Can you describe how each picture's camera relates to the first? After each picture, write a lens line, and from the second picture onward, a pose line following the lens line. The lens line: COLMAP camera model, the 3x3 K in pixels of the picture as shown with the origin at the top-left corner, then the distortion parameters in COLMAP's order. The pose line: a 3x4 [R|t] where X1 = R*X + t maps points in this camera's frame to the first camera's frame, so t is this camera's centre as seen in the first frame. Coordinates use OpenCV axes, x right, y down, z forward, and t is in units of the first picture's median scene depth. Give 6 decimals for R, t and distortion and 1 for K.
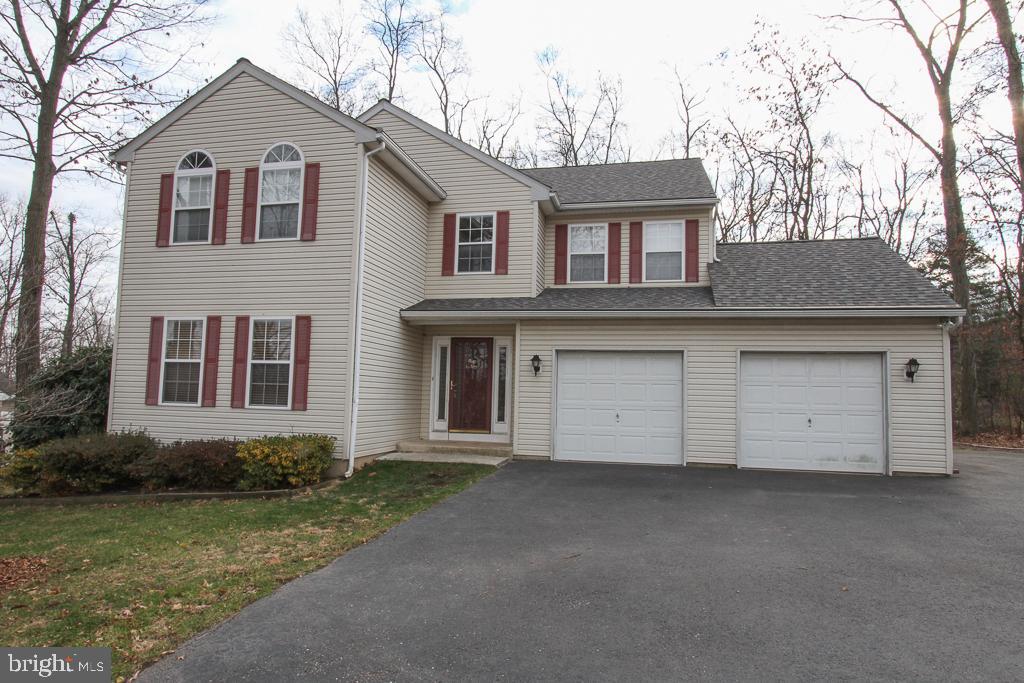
lens RADIAL K [[605.5, 0, 512.0], [0, 605.5, 341.5], [0, 0, 1]] dist [-0.005156, 0.001451]
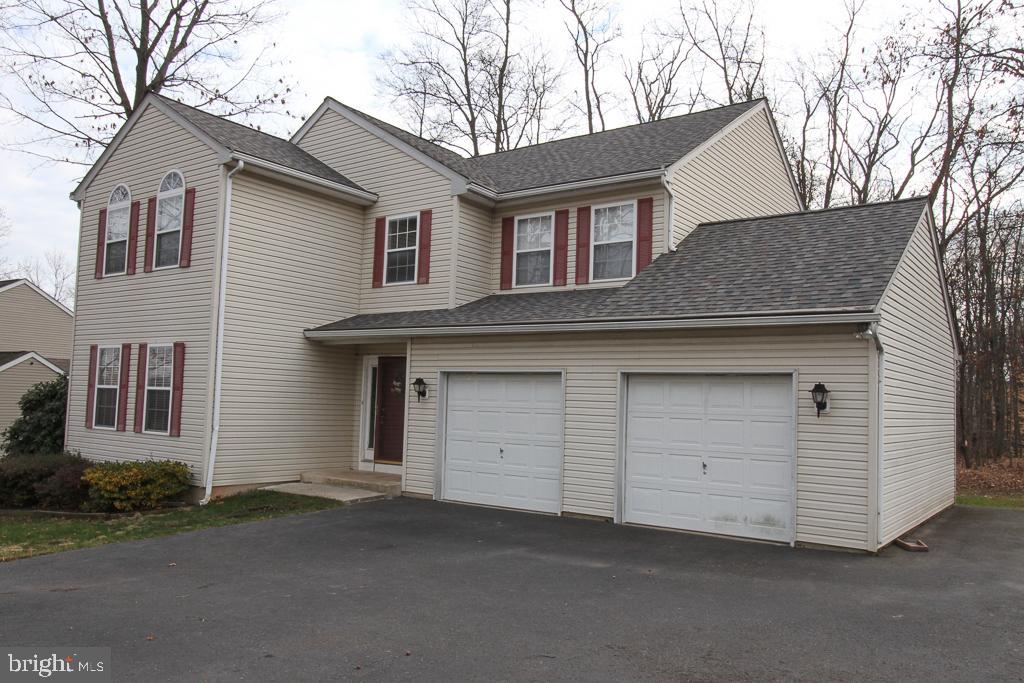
lens RADIAL K [[784.8, 0, 512.0], [0, 784.8, 341.5], [0, 0, 1]] dist [0.003349, -0.000186]
pose [[0.920177, -0.024314, -0.390746, 0.590167], [0.025479, 0.999673, -0.002202, -0.023910], [0.390672, -0.007929, 0.920496, 0.012464]]
